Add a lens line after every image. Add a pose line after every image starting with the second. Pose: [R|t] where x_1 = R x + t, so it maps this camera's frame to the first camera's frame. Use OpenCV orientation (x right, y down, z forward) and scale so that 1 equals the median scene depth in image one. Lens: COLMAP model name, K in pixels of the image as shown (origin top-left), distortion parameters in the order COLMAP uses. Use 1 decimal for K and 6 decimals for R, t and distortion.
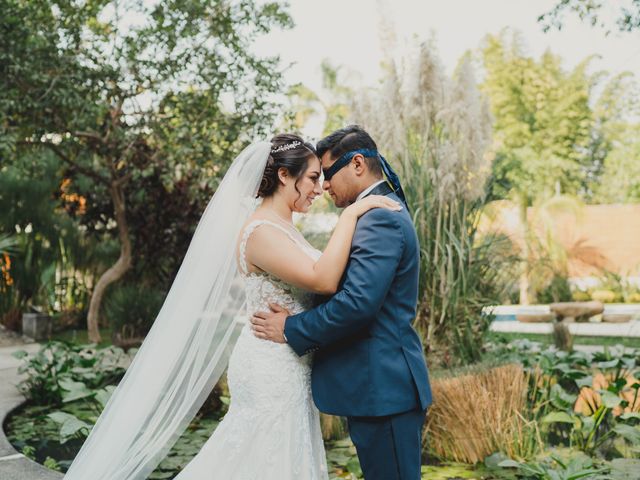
lens RADIAL K [[698.9, 0, 319.1], [0, 698.9, 235.7], [0, 0, 1]] dist [-0.132998, 0.209708]
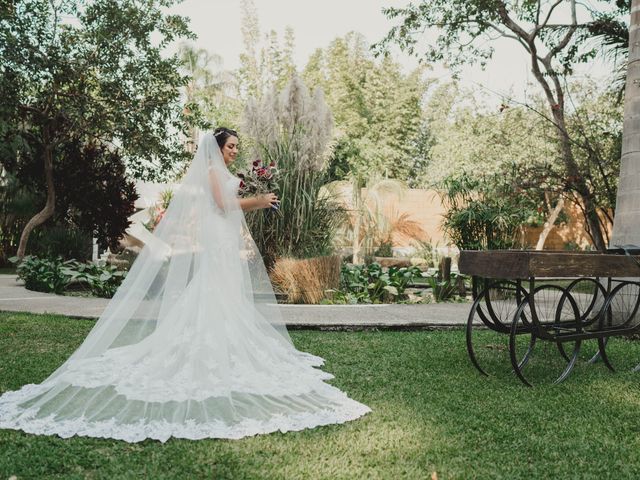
lens RADIAL K [[698.9, 0, 319.1], [0, 698.9, 235.7], [0, 0, 1]] dist [-0.132998, 0.209708]
pose [[0.974257, 0.038908, 0.222055, -0.041903], [-0.045341, 0.998685, 0.023943, 0.018447], [-0.220832, -0.033395, 0.974740, -0.187560]]
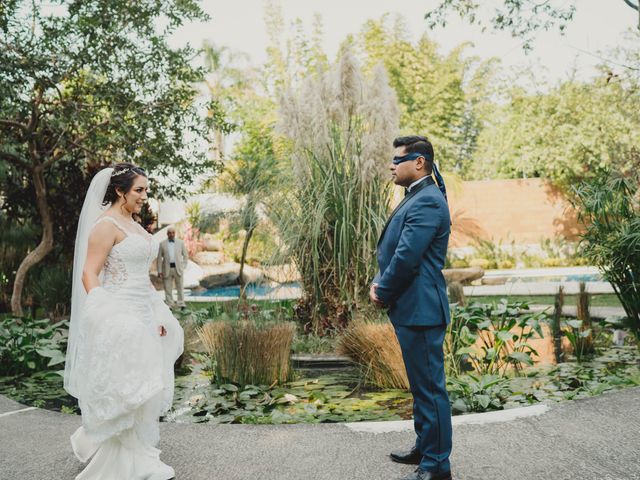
lens RADIAL K [[697.0, 0, 323.0], [0, 697.0, 240.8], [0, 0, 1]] dist [-0.132462, 0.206918]
pose [[0.983445, -0.030352, 0.178644, -0.031072], [0.023311, 0.998871, 0.041383, -0.000219], [-0.179699, -0.036534, 0.983043, -0.047088]]
